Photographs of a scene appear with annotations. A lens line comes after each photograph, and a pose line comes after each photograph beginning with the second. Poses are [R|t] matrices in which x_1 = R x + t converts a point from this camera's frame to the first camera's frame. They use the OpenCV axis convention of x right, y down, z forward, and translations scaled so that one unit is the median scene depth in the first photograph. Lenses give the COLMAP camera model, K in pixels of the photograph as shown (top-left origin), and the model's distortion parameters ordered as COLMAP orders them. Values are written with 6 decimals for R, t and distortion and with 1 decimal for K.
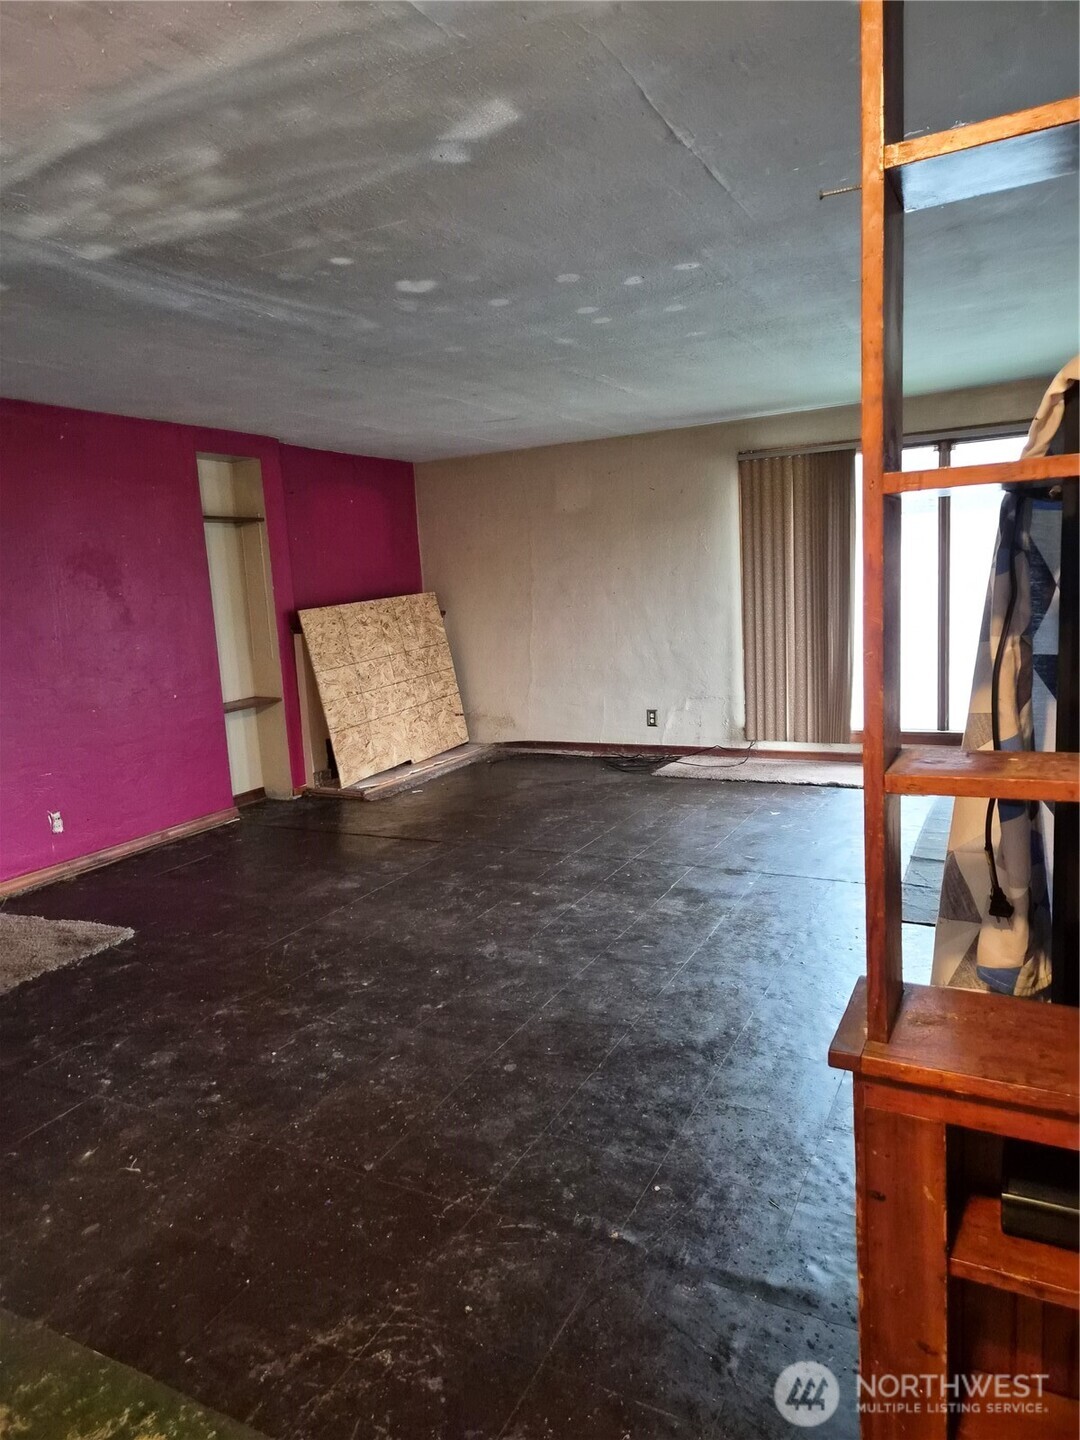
lens RADIAL K [[954.3, 0, 534.9], [0, 954.3, 705.9], [0, 0, 1]] dist [0.068371, -0.059401]
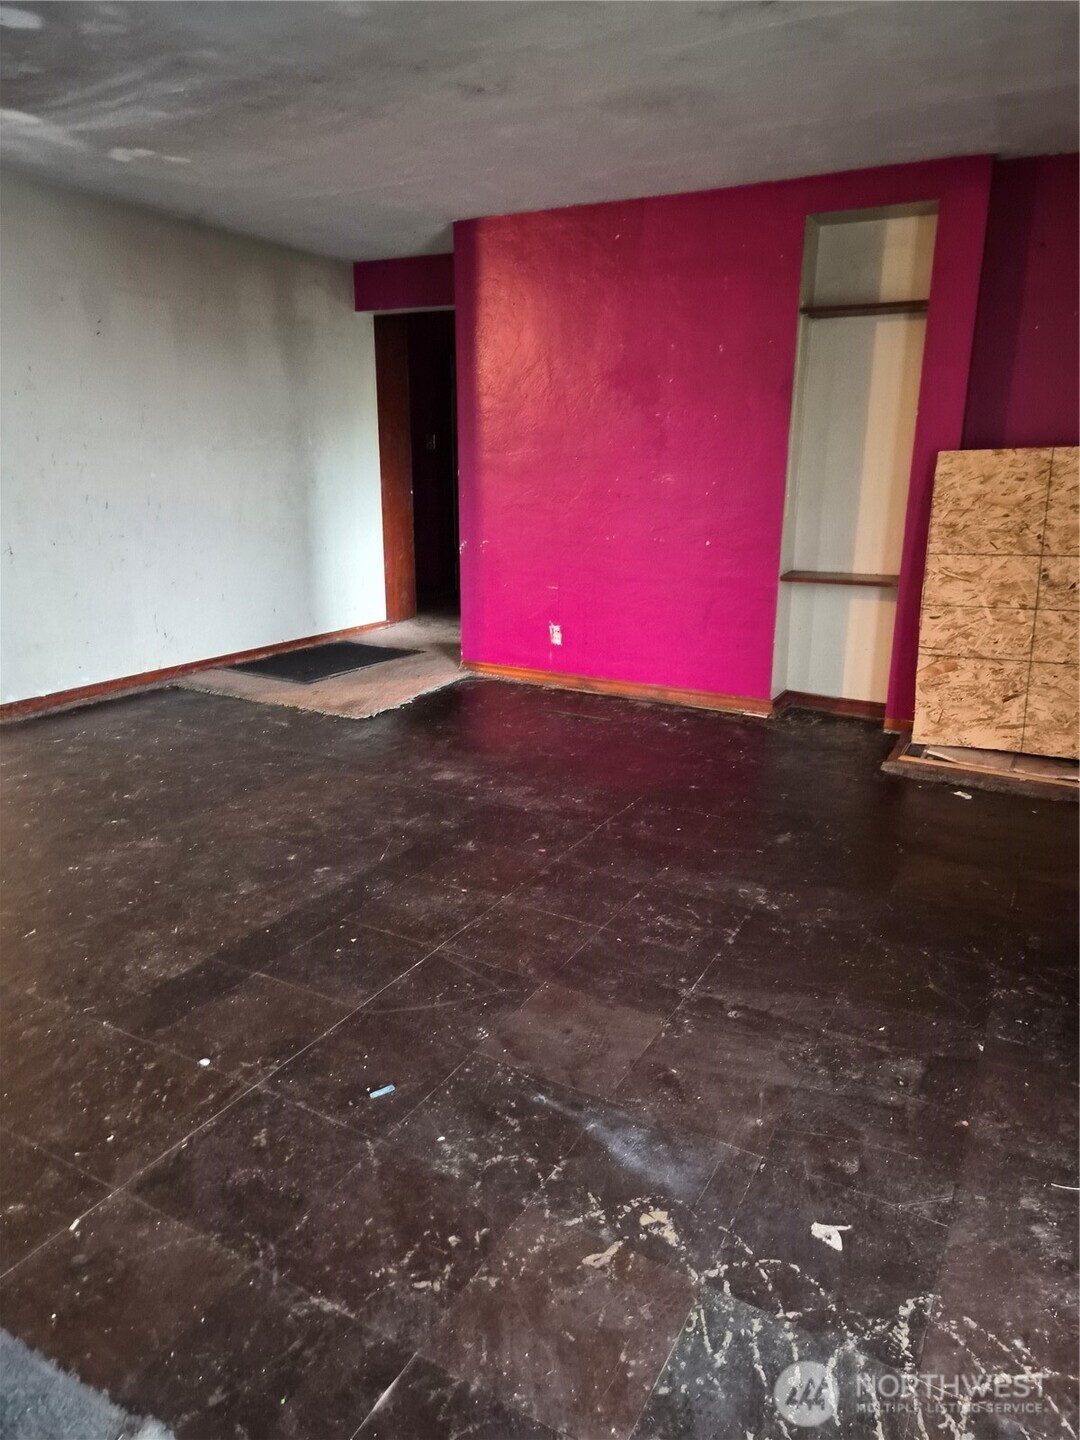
lens RADIAL K [[954.3, 0, 534.9], [0, 954.3, 705.9], [0, 0, 1]] dist [0.068371, -0.059401]
pose [[-0.026290, 0.314798, -0.948795, 0.438121], [-0.142495, 0.938250, 0.315248, -0.110920], [0.989446, 0.143486, 0.020190, 0.791766]]
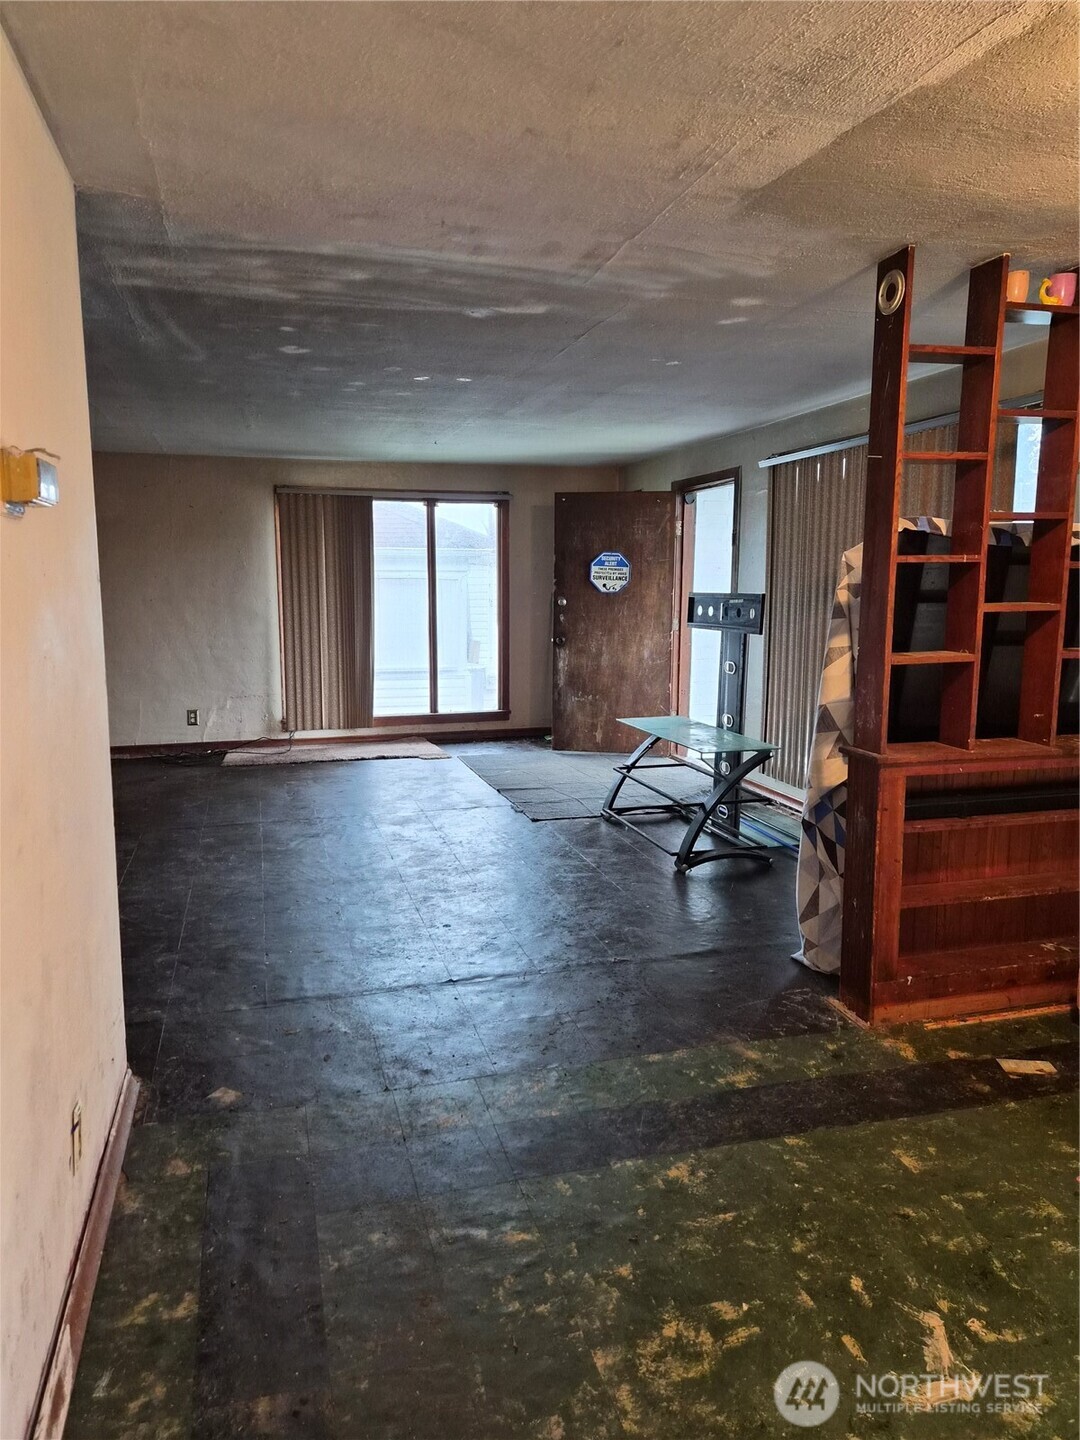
lens RADIAL K [[954.3, 0, 534.9], [0, 954.3, 705.9], [0, 0, 1]] dist [0.068371, -0.059401]
pose [[0.720742, -0.036659, 0.692234, -0.393963], [0.053117, 0.998585, -0.002422, 0.025565], [-0.691166, 0.038515, 0.721669, -0.057054]]
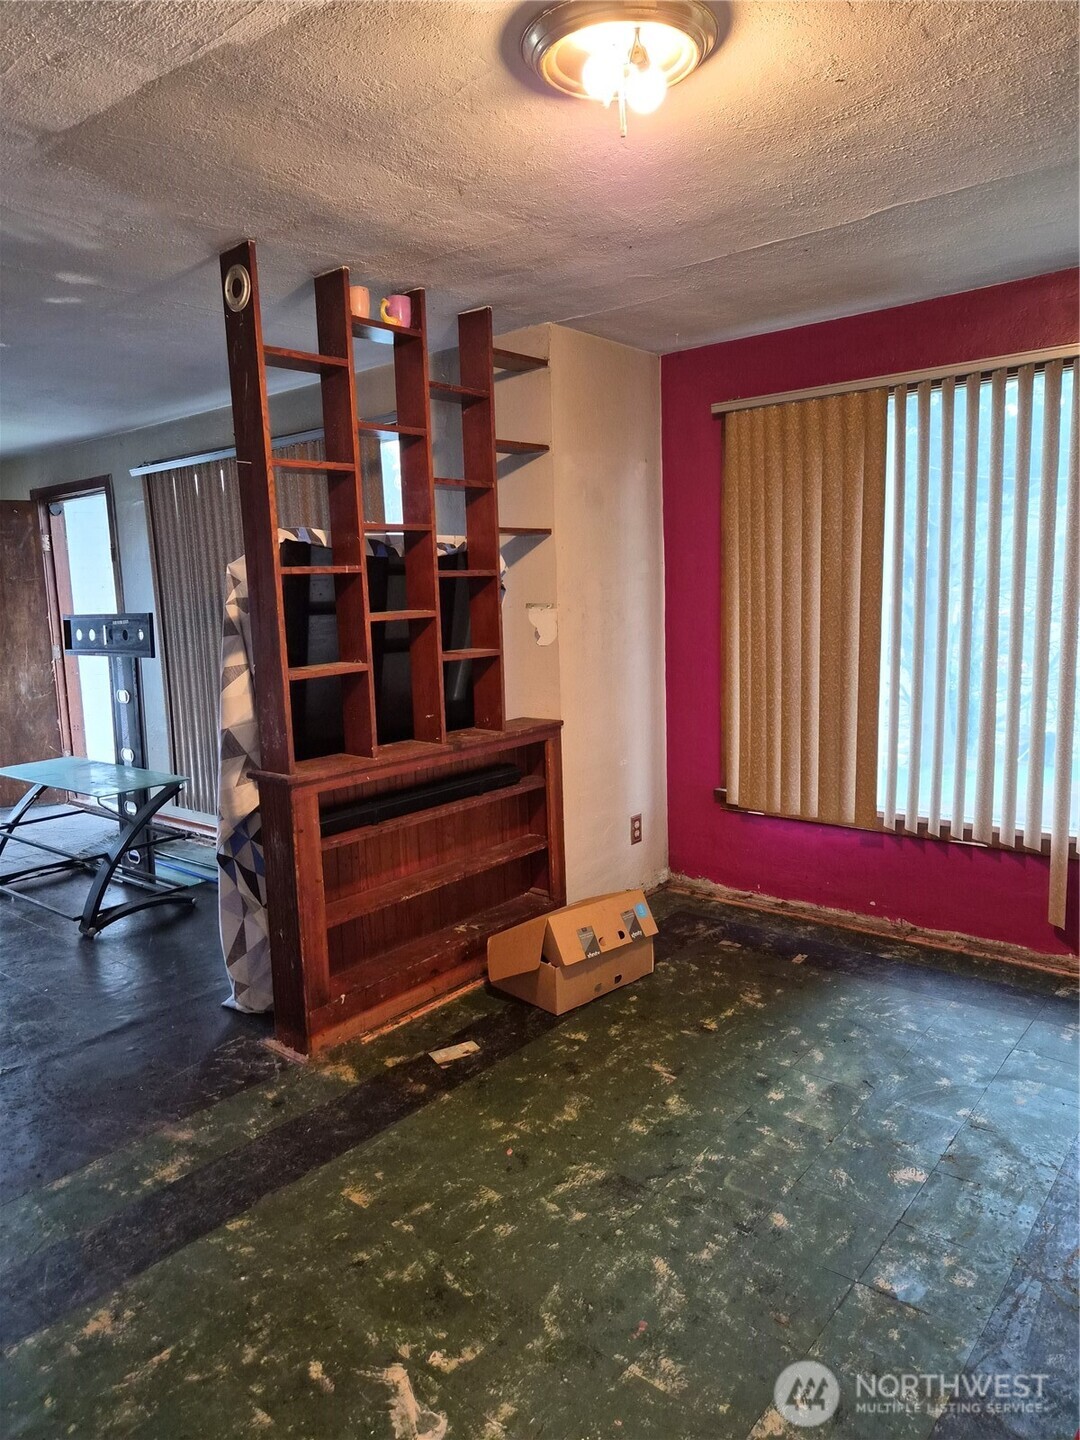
lens RADIAL K [[954.3, 0, 534.9], [0, 954.3, 705.9], [0, 0, 1]] dist [0.068371, -0.059401]
pose [[0.208617, -0.076325, 0.975015, -0.359572], [0.156524, 0.986705, 0.043750, 0.023788], [-0.965391, 0.143487, 0.217790, -0.046857]]
